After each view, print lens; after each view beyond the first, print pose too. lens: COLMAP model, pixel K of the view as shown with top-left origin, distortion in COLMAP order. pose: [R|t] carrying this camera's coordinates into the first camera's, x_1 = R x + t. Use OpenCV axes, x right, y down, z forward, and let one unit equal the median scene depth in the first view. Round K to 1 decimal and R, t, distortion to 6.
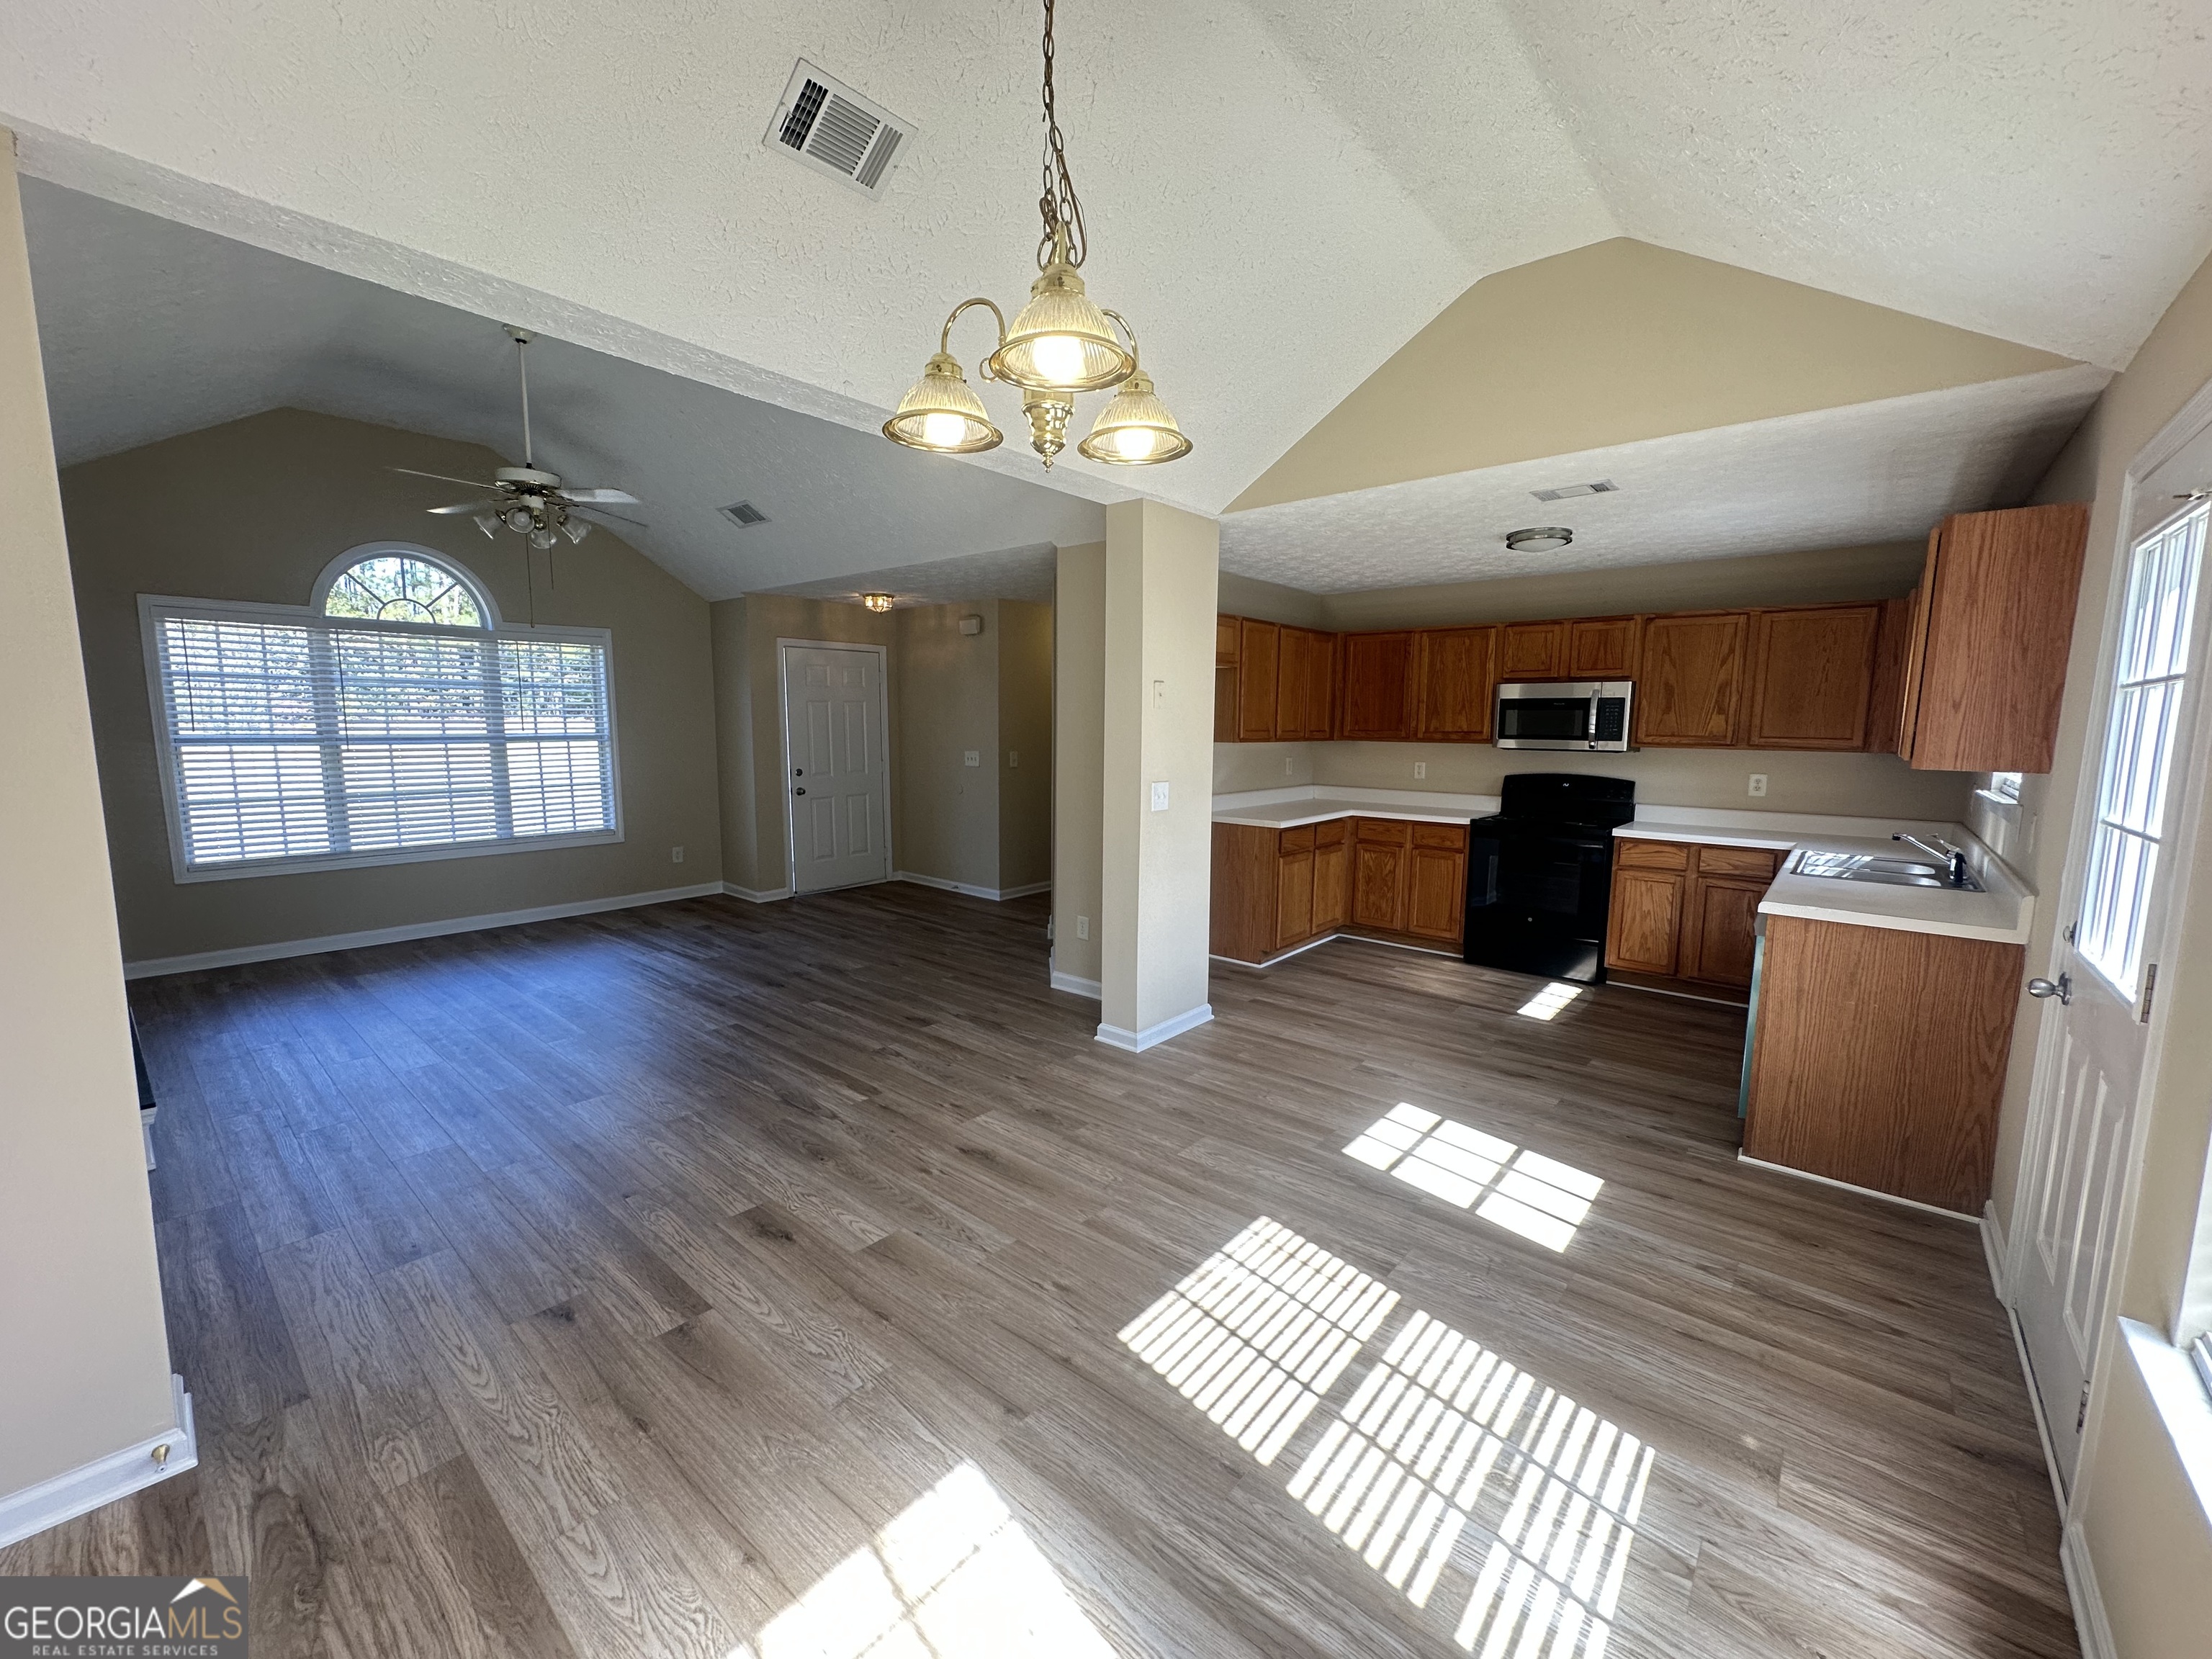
lens RADIAL K [[883.7, 0, 1104.0], [0, 883.7, 828.7], [0, 0, 1]] dist [-0.003822, 0.000382]
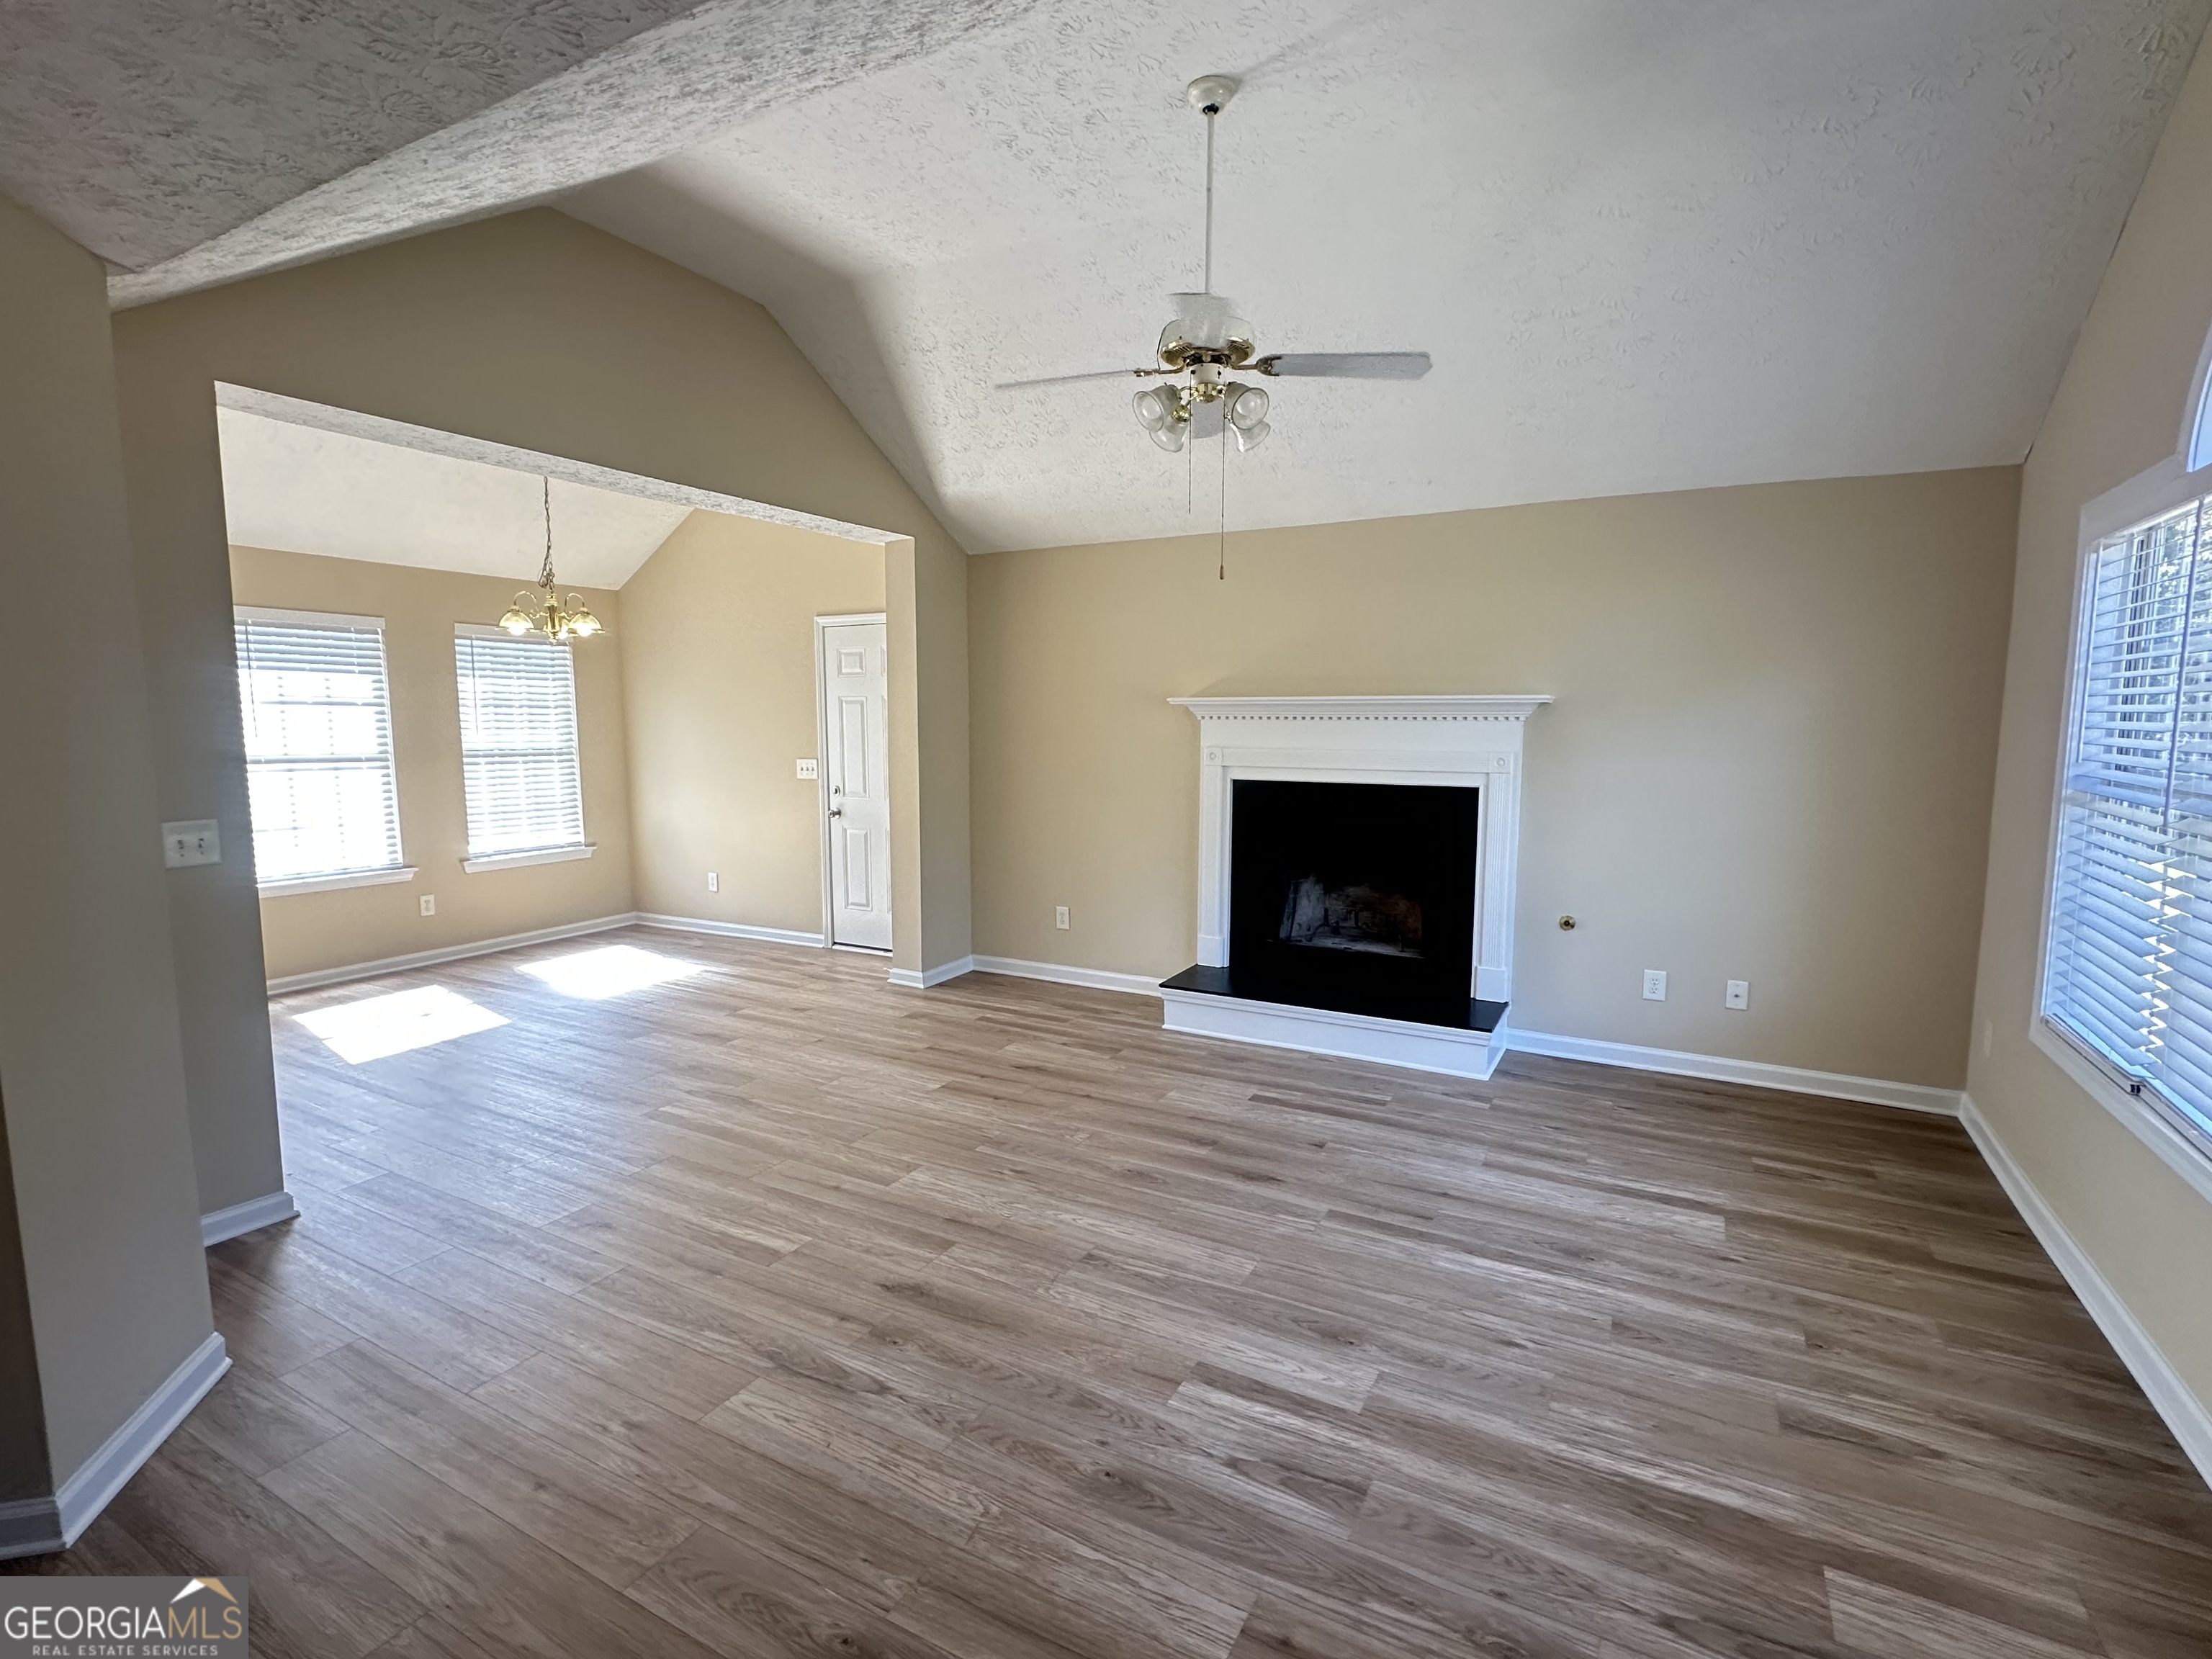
lens RADIAL K [[1053.0, 0, 1108.4], [0, 1053.0, 838.2], [0, 0, 1]] dist [0.001347, -0.000005]
pose [[-0.980154, 0.012336, -0.197854, -0.365342], [-0.033974, 0.972842, 0.228965, -0.186212], [0.195305, 0.231143, -0.953115, 1.480525]]
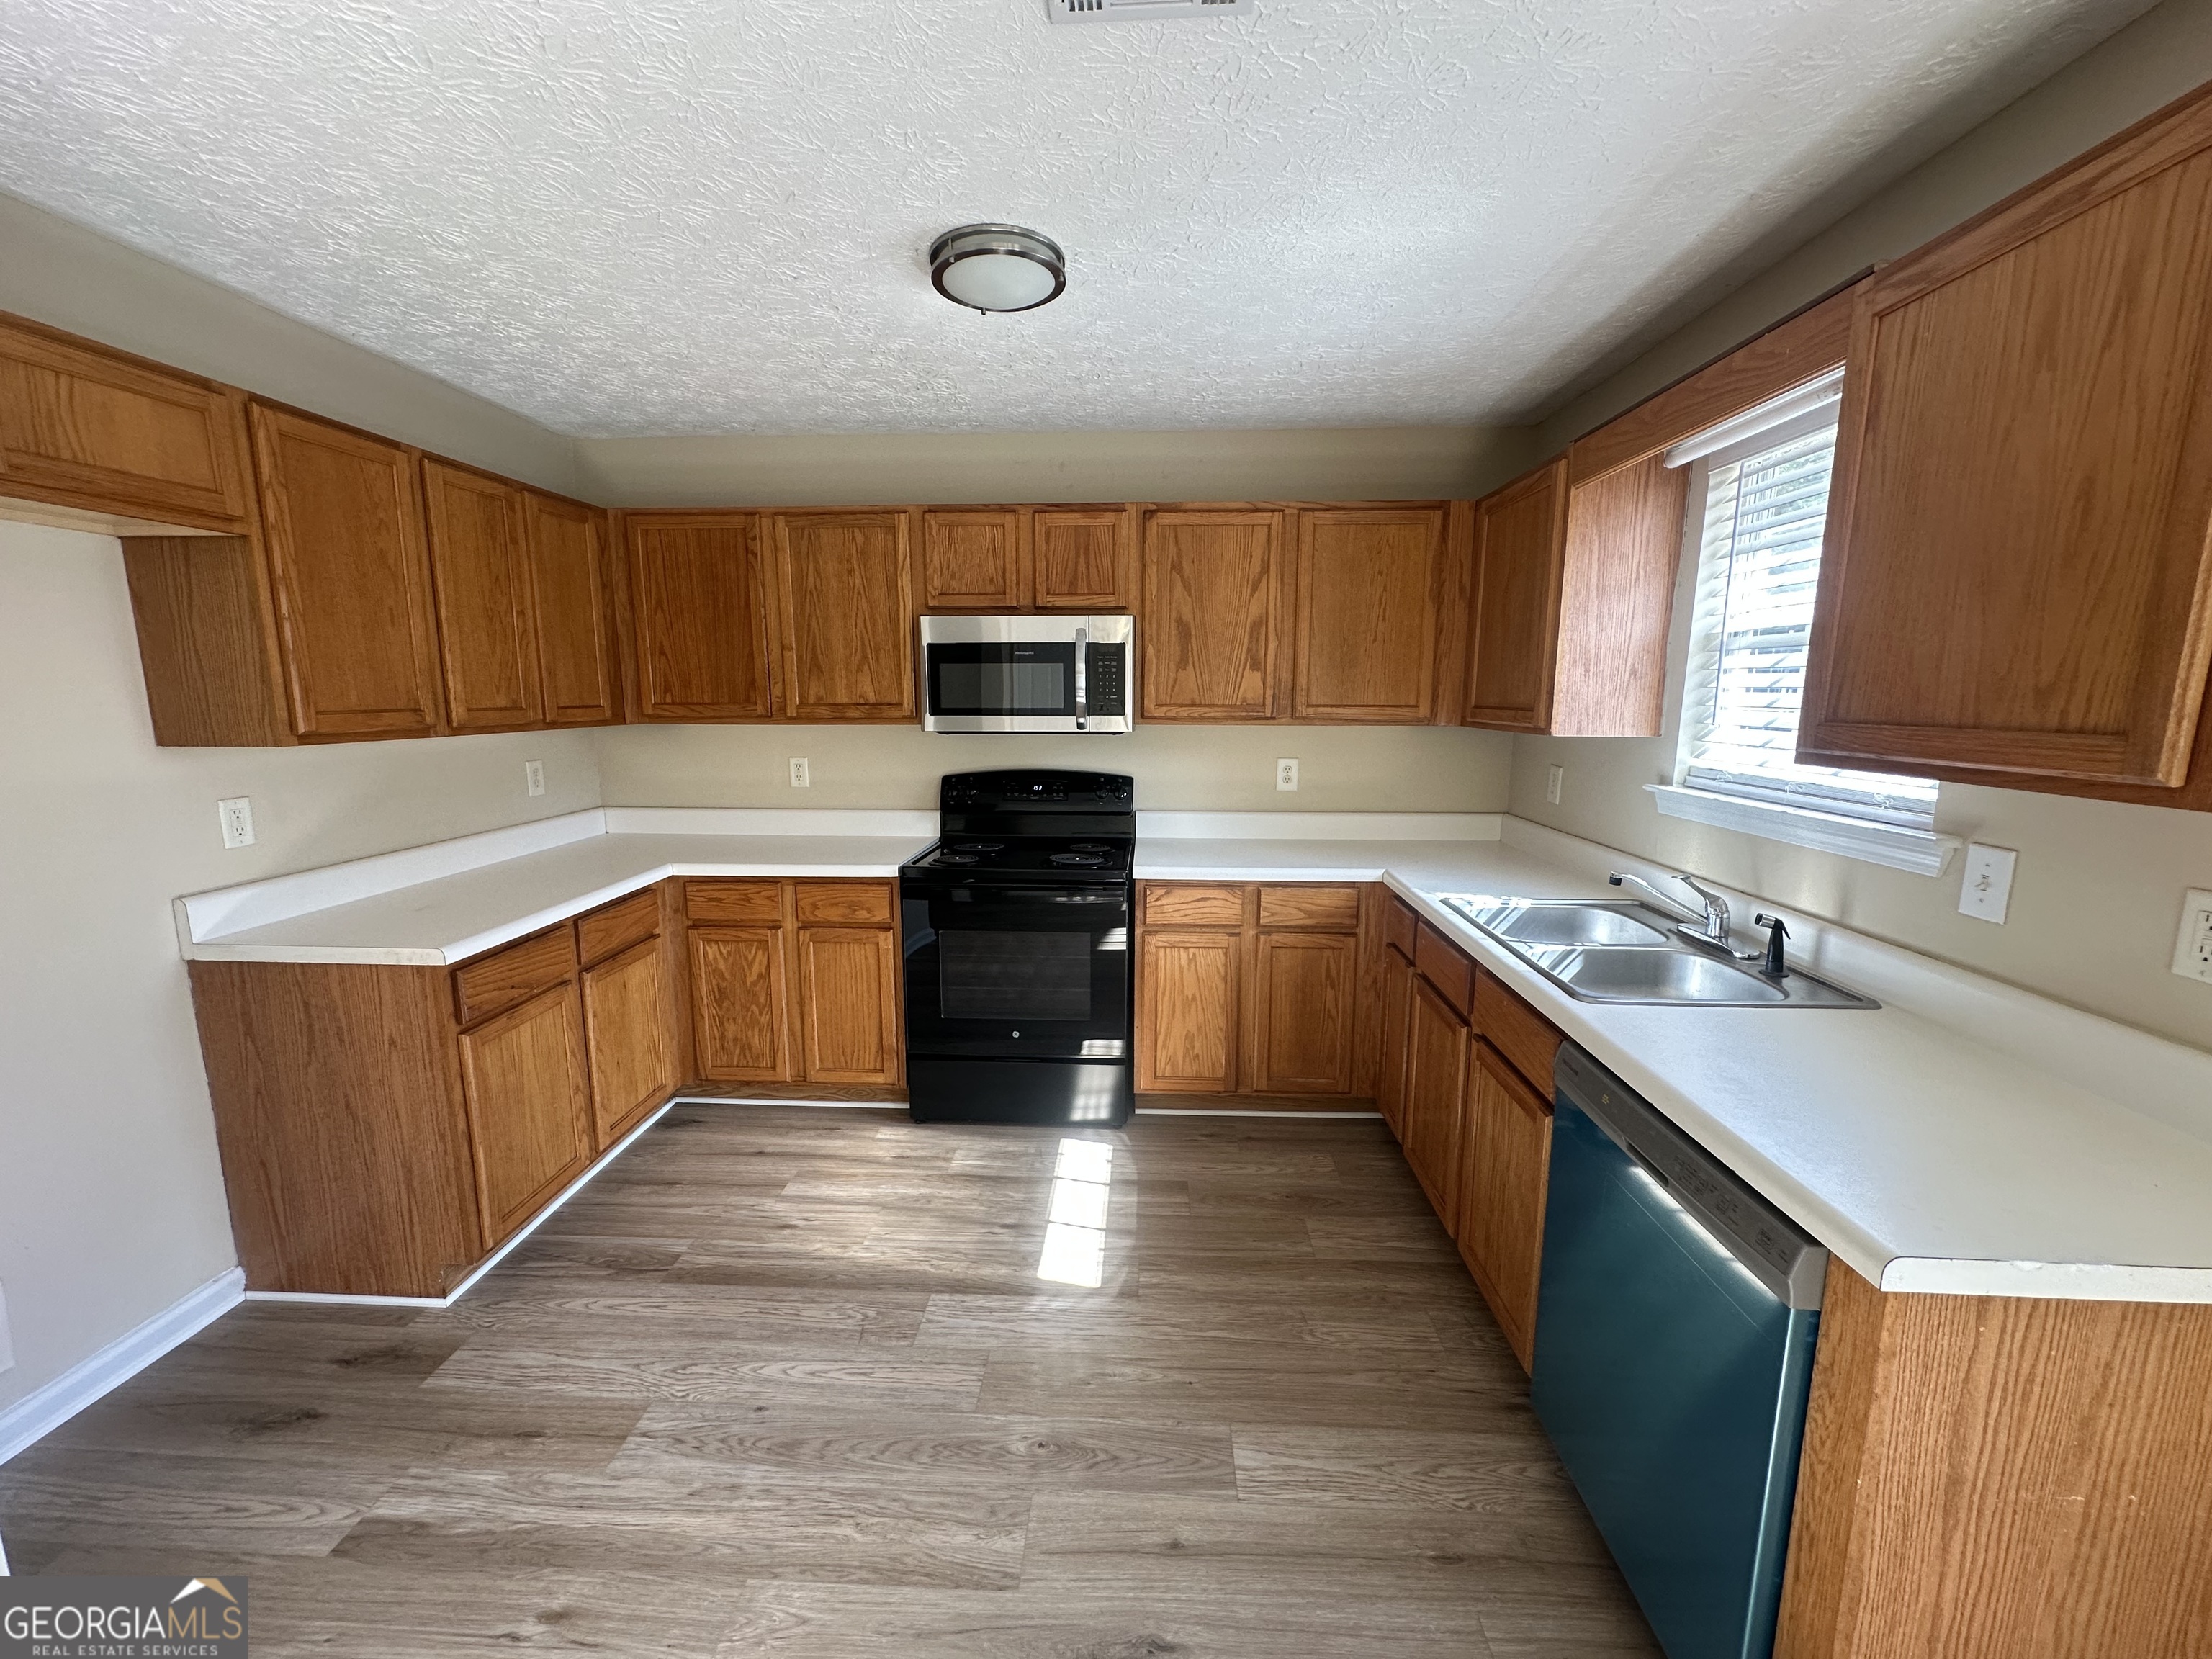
lens RADIAL K [[883.7, 0, 1107.9], [0, 883.7, 828.5], [0, 0, 1]] dist [-0.003822, 0.000382]
pose [[0.788643, -0.104618, 0.605885, 0.208019], [0.081299, 0.994509, 0.065901, -0.064161], [-0.609452, -0.002714, 0.792818, 0.537610]]
